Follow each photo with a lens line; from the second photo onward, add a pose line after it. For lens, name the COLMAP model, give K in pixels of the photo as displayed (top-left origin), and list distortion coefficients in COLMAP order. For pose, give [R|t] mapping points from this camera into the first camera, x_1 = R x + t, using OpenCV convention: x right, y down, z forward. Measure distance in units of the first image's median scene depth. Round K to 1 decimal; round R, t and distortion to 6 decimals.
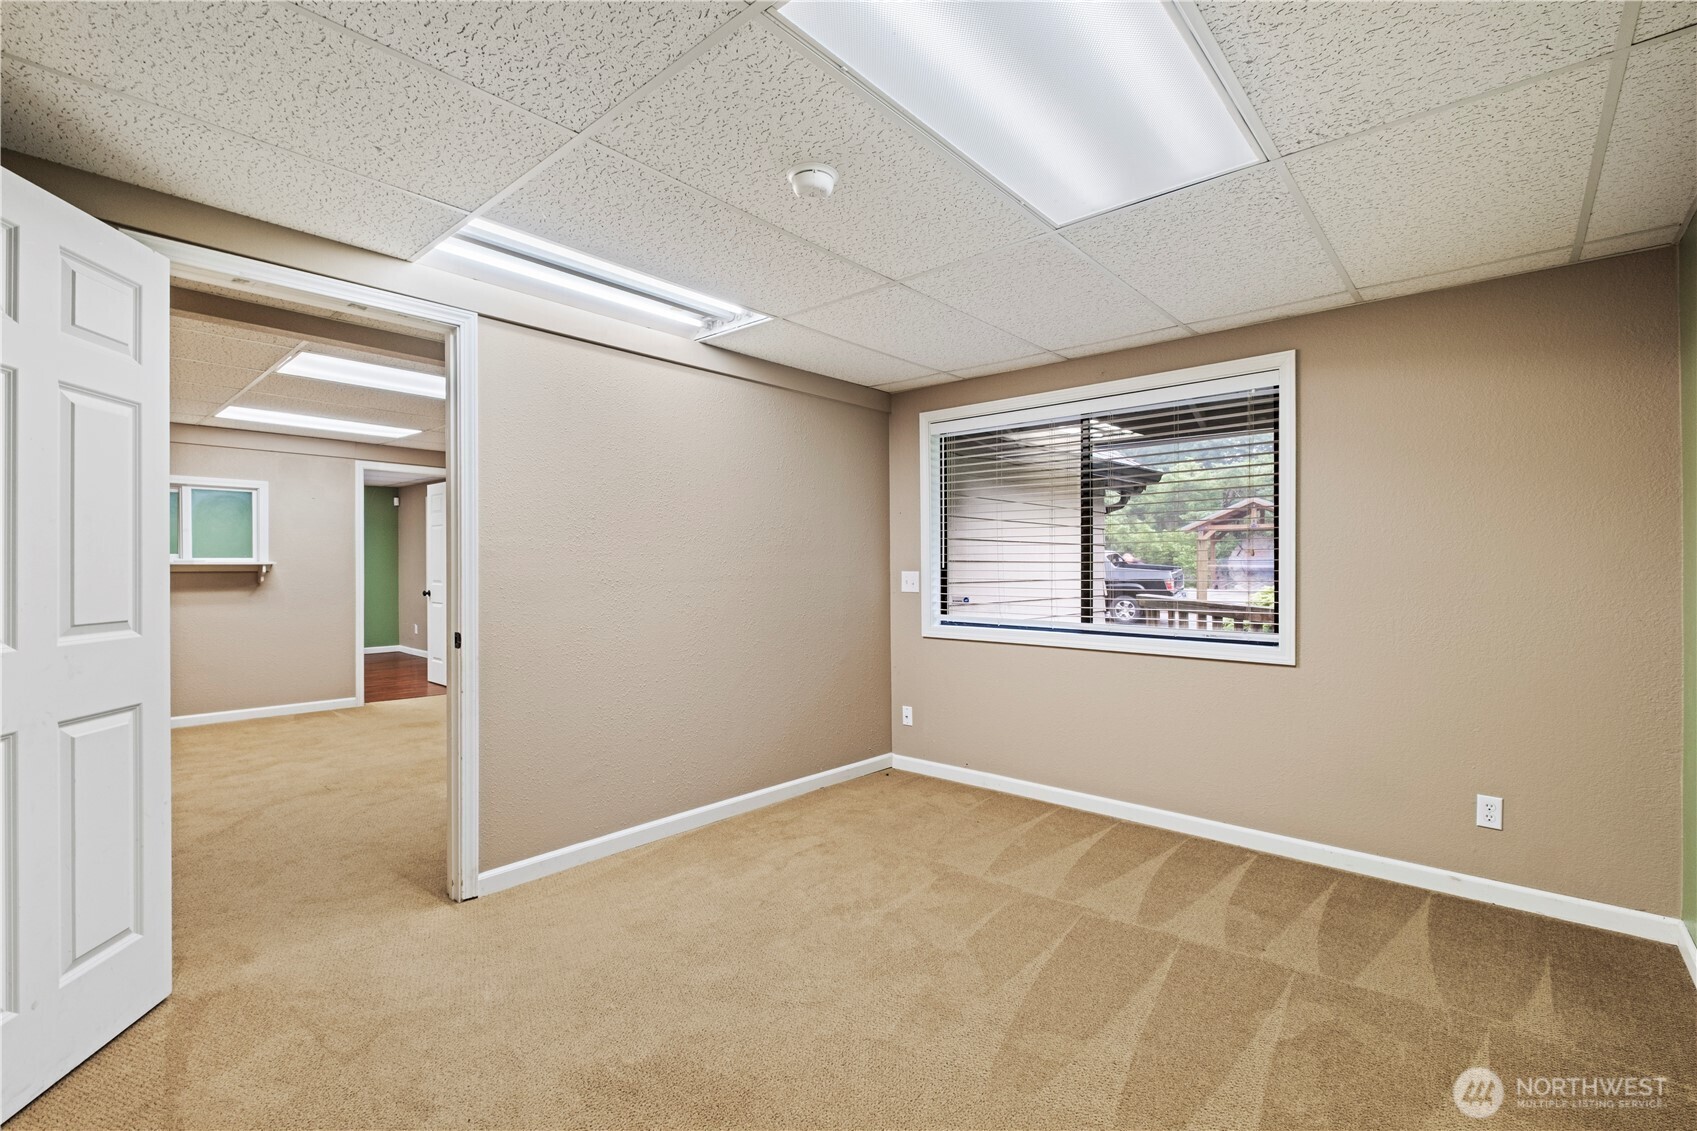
lens RADIAL K [[740.1, 0, 840.2], [0, 740.1, 564.0], [0, 0, 1]] dist [0.001001, -0.006082]
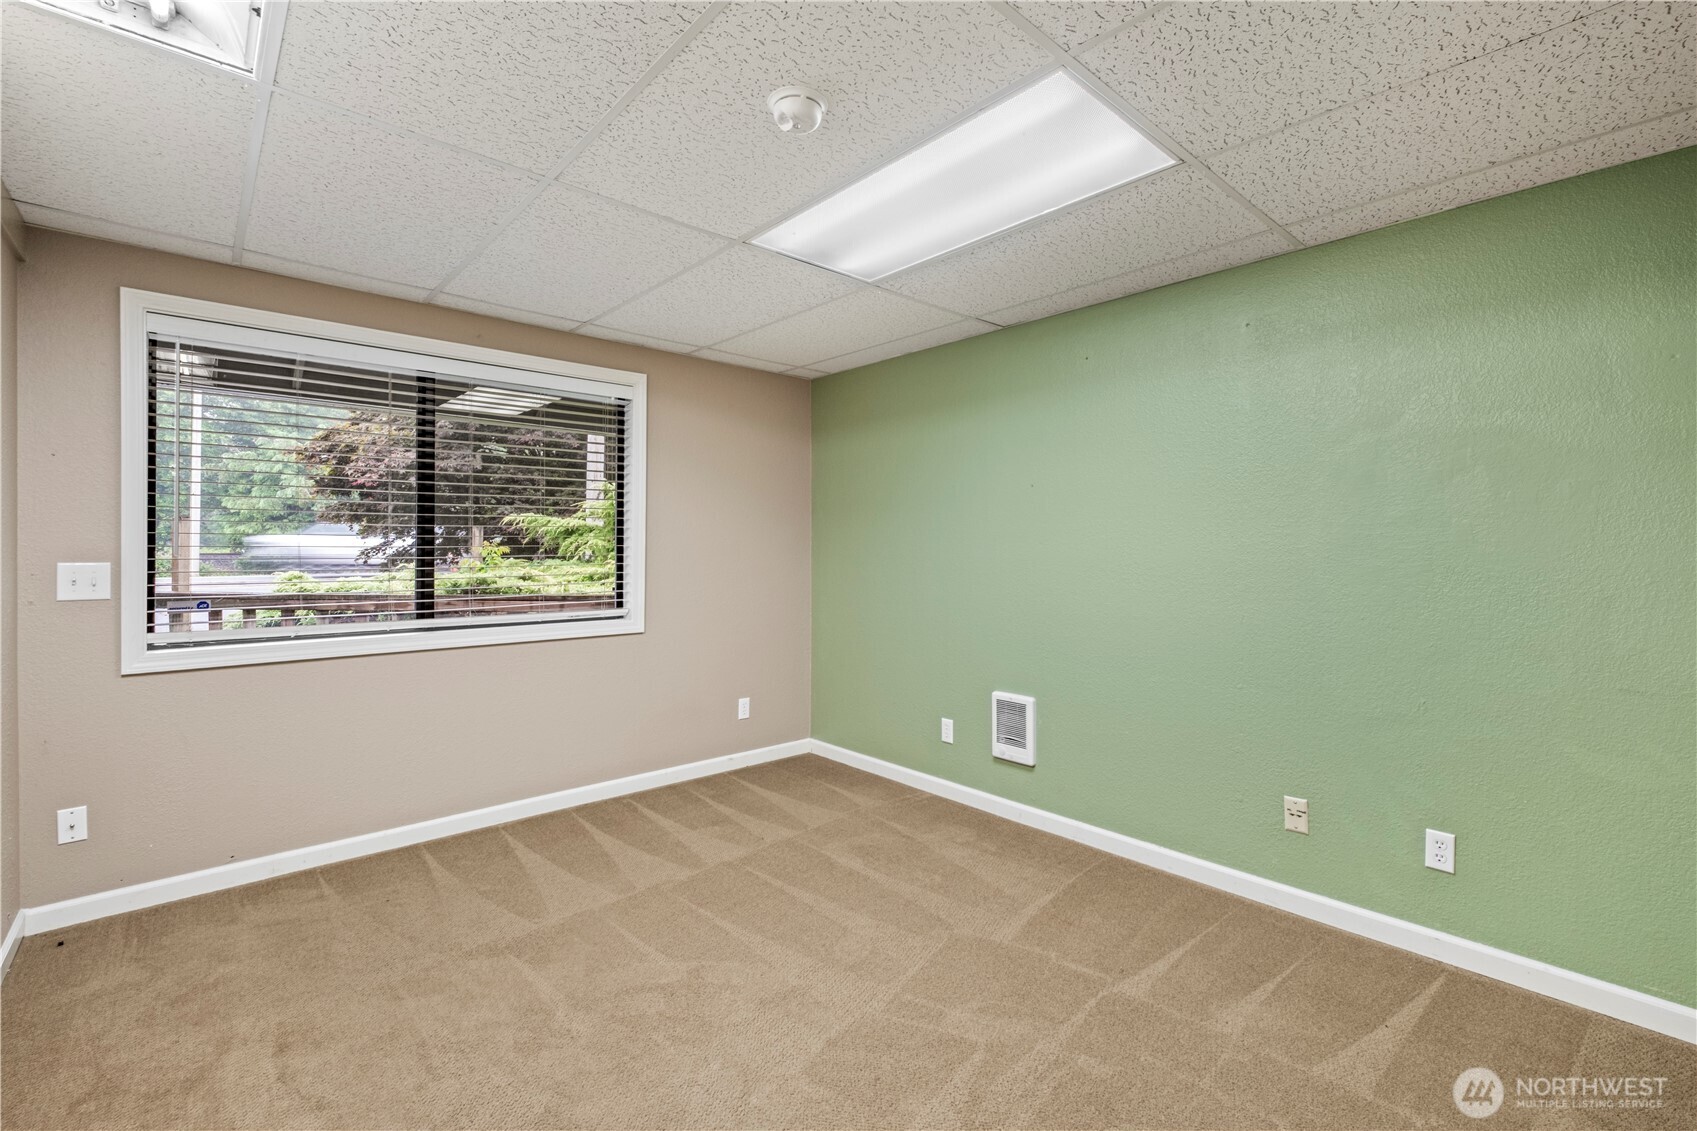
lens RADIAL K [[731.1, 0, 850.9], [0, 731.1, 546.2], [0, 0, 1]] dist [0.000702, -0.005672]
pose [[0.110523, 0.003138, 0.993869, -0.562788], [-0.002056, 0.999994, -0.002928, -0.002536], [-0.993871, -0.001720, 0.110529, 0.539791]]
